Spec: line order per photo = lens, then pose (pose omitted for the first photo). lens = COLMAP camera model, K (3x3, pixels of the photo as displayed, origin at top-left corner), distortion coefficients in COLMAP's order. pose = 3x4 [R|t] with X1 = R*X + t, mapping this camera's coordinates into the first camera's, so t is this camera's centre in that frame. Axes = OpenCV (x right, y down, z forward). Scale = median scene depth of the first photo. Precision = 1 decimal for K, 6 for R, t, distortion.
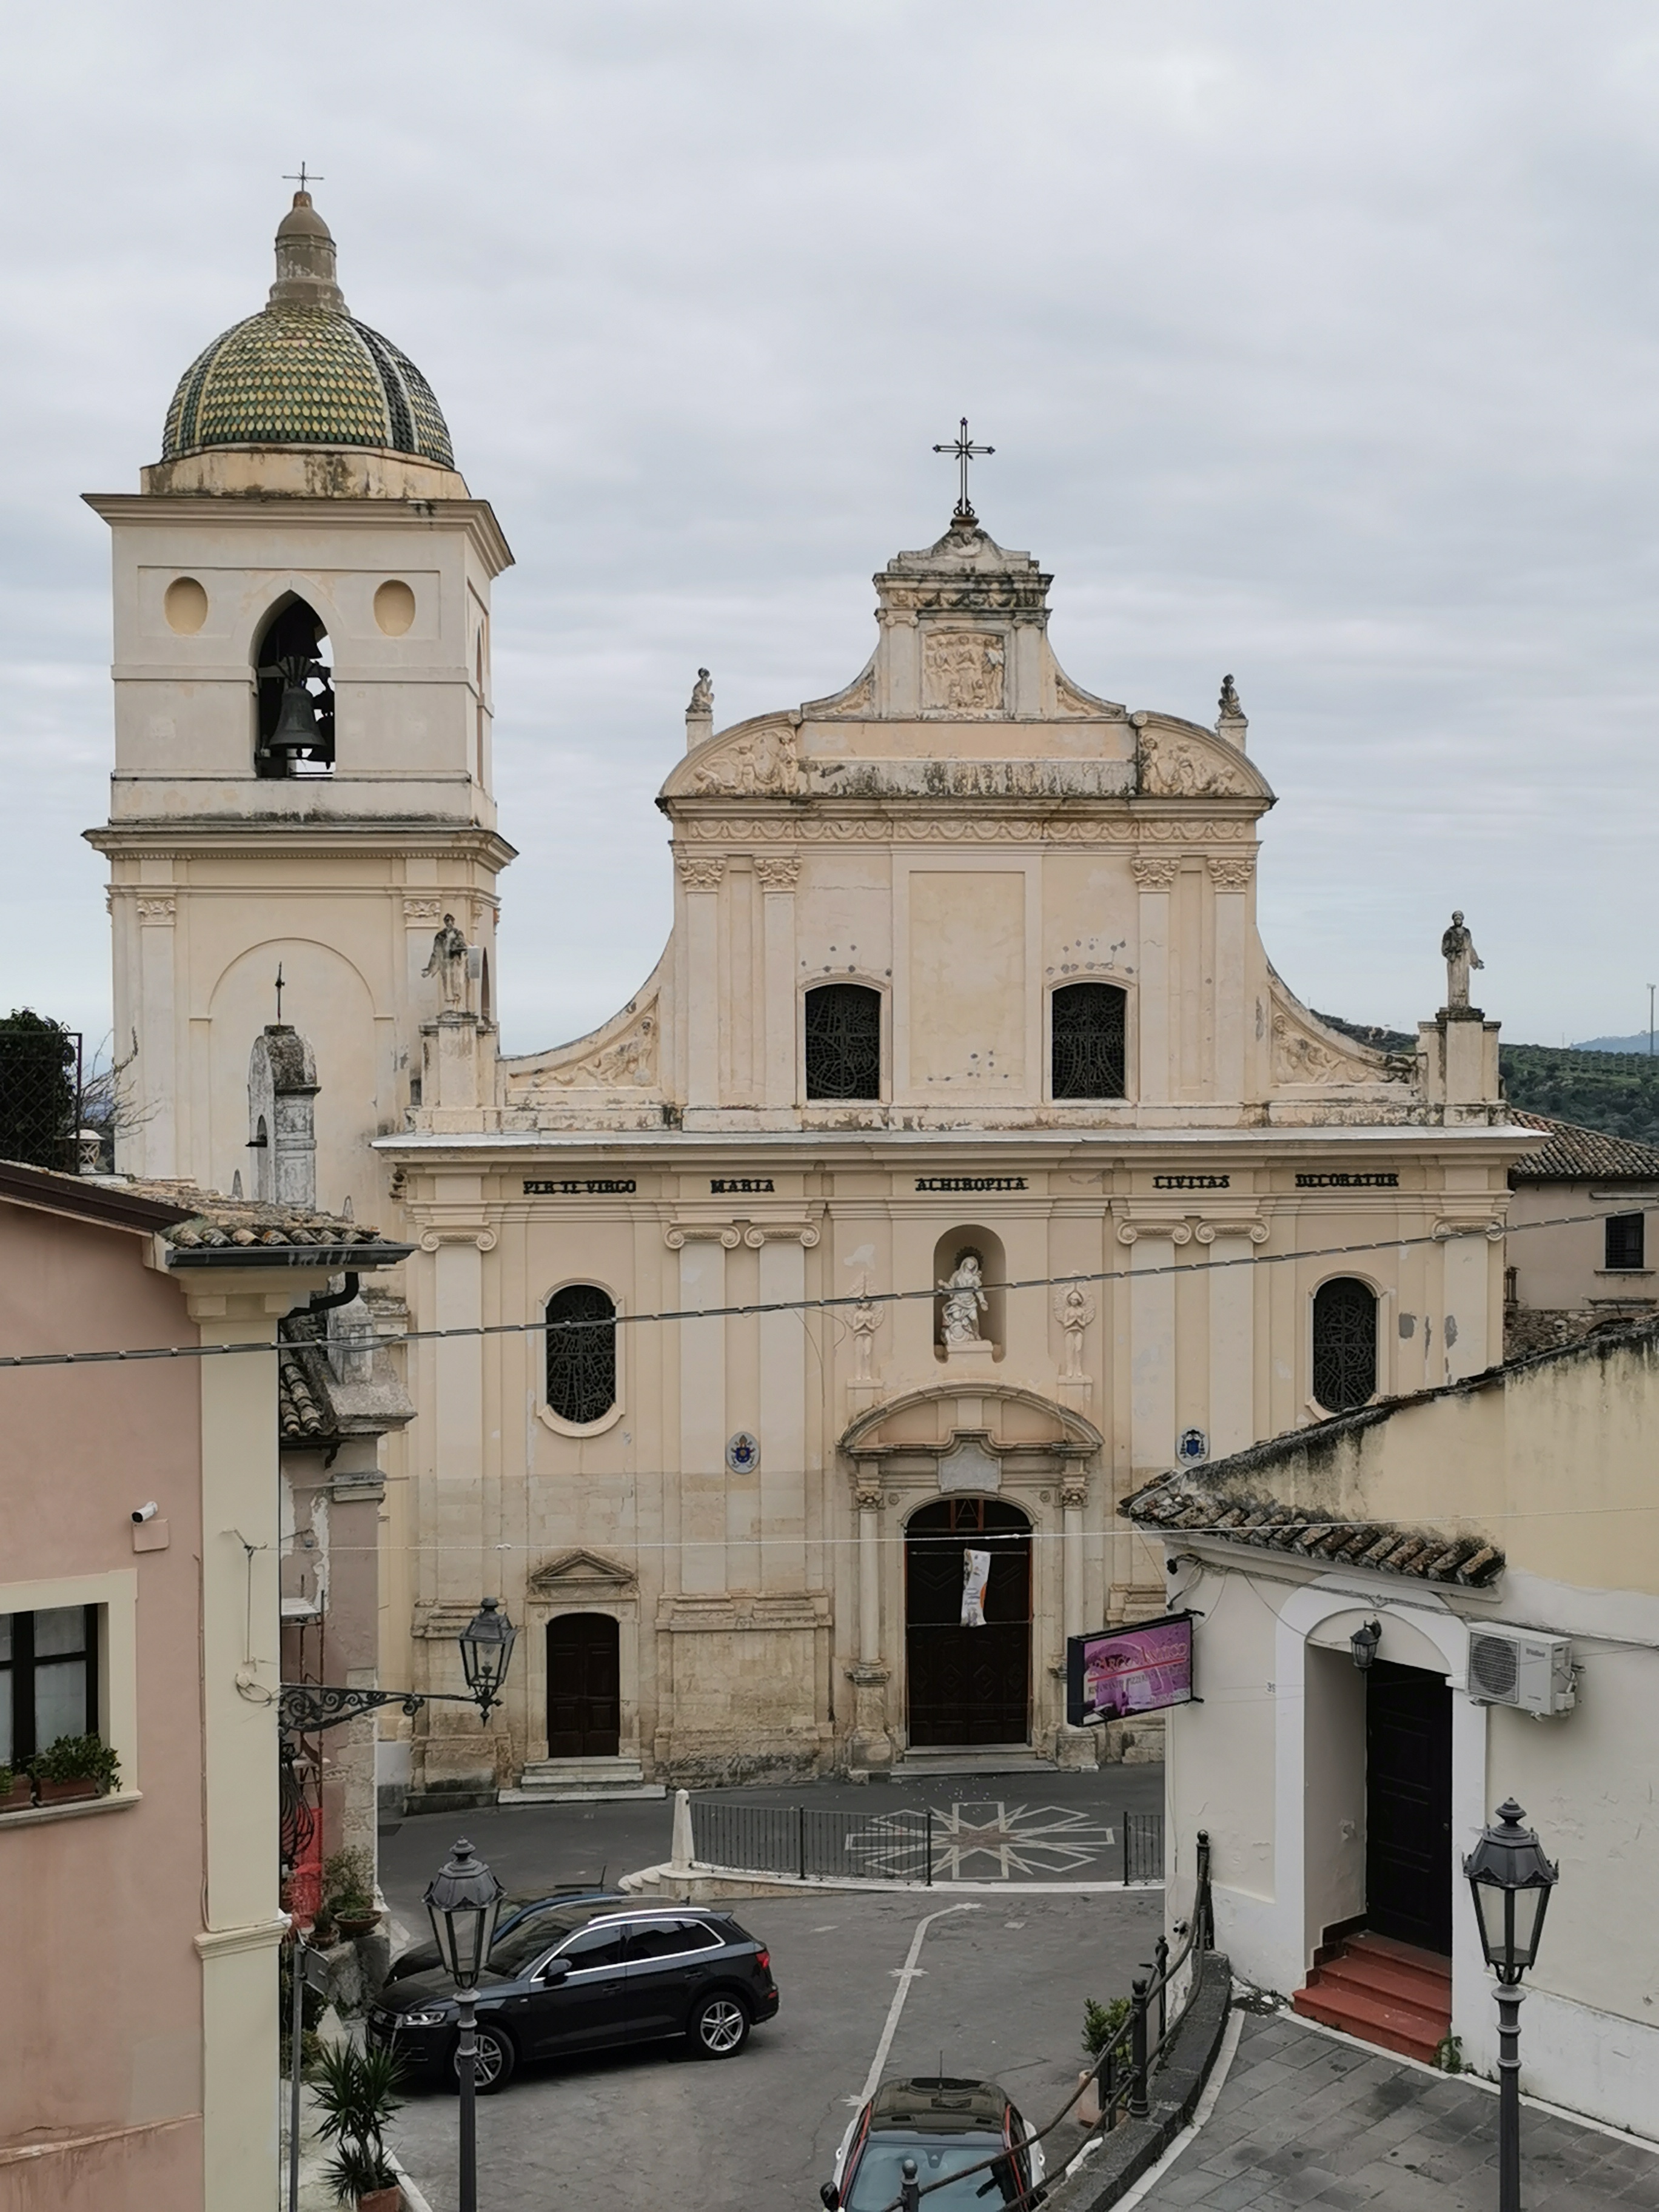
lens RADIAL K [[2771.6, 0, 829.5], [0, 2771.6, 1106.0], [0, 0, 1]] dist [-0.013195, -0.058354]
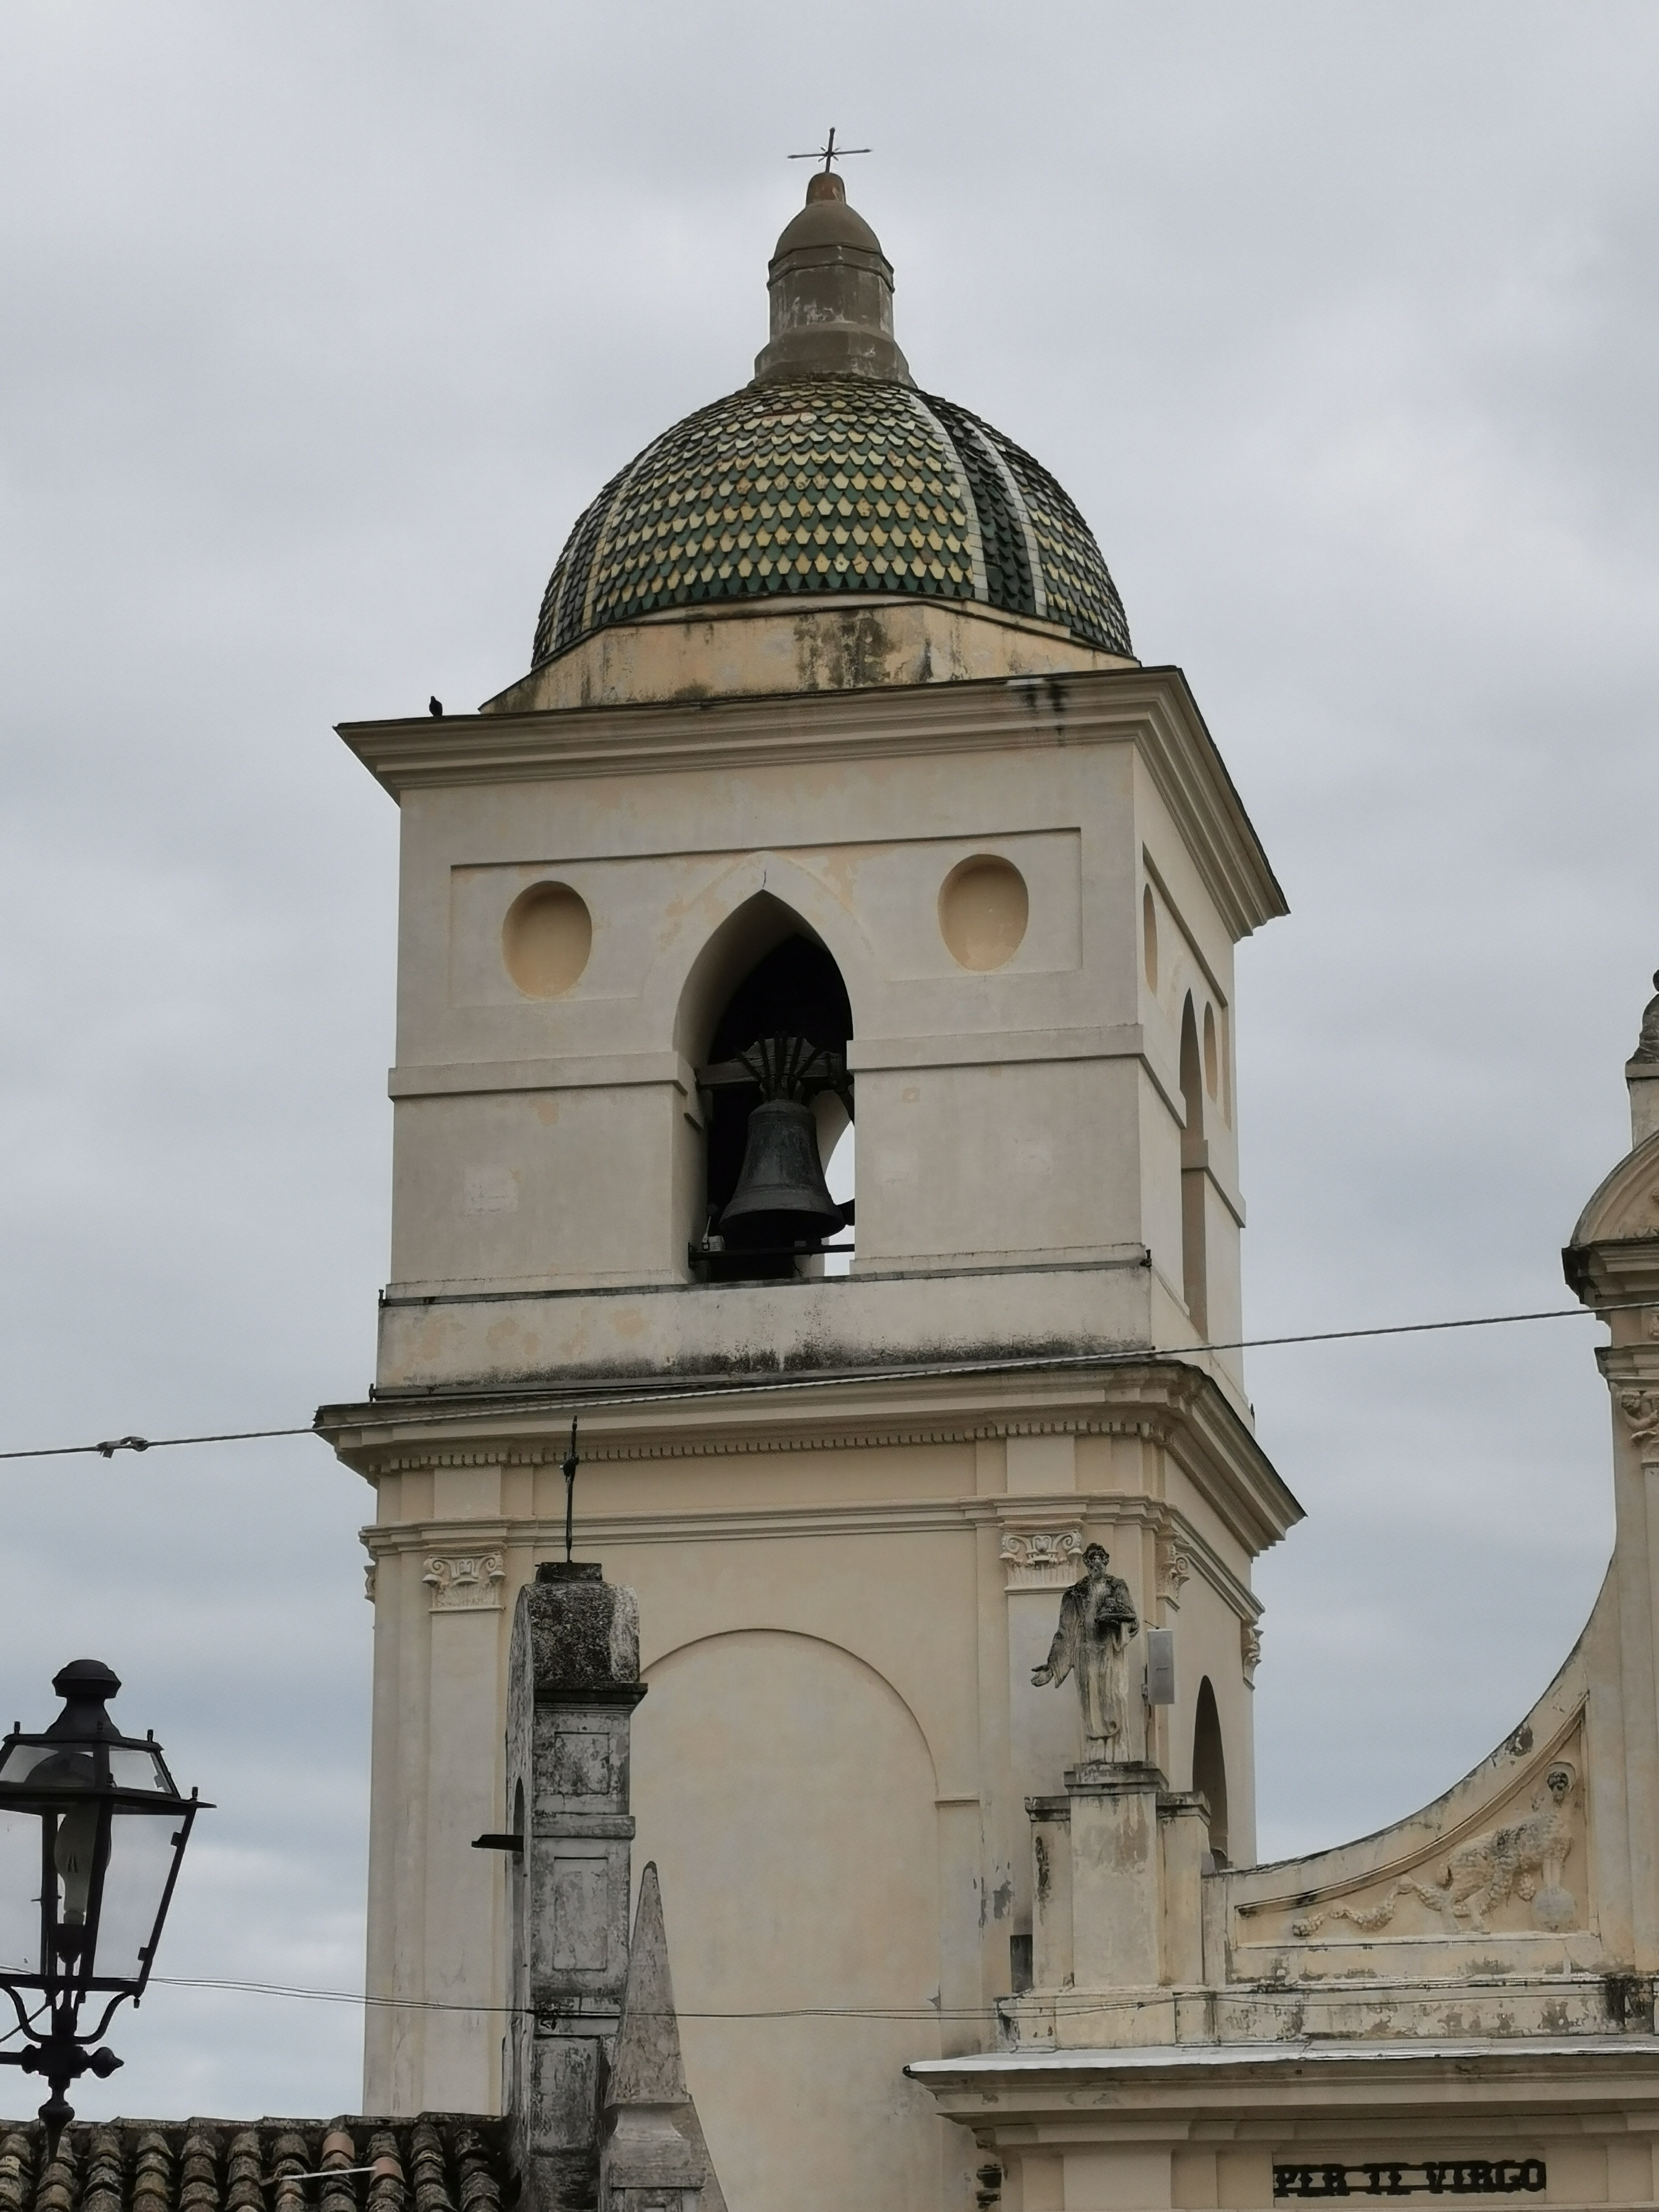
lens RADIAL K [[5246.9, 0, 829.5], [0, 5246.9, 1106.0], [0, 0, 1]] dist [0.208327, -0.360287]
pose [[0.966711, -0.066470, -0.247087, 0.031057], [-0.009550, 0.955623, -0.294439, 0.107689], [0.255694, 0.286997, 0.923176, 0.202836]]
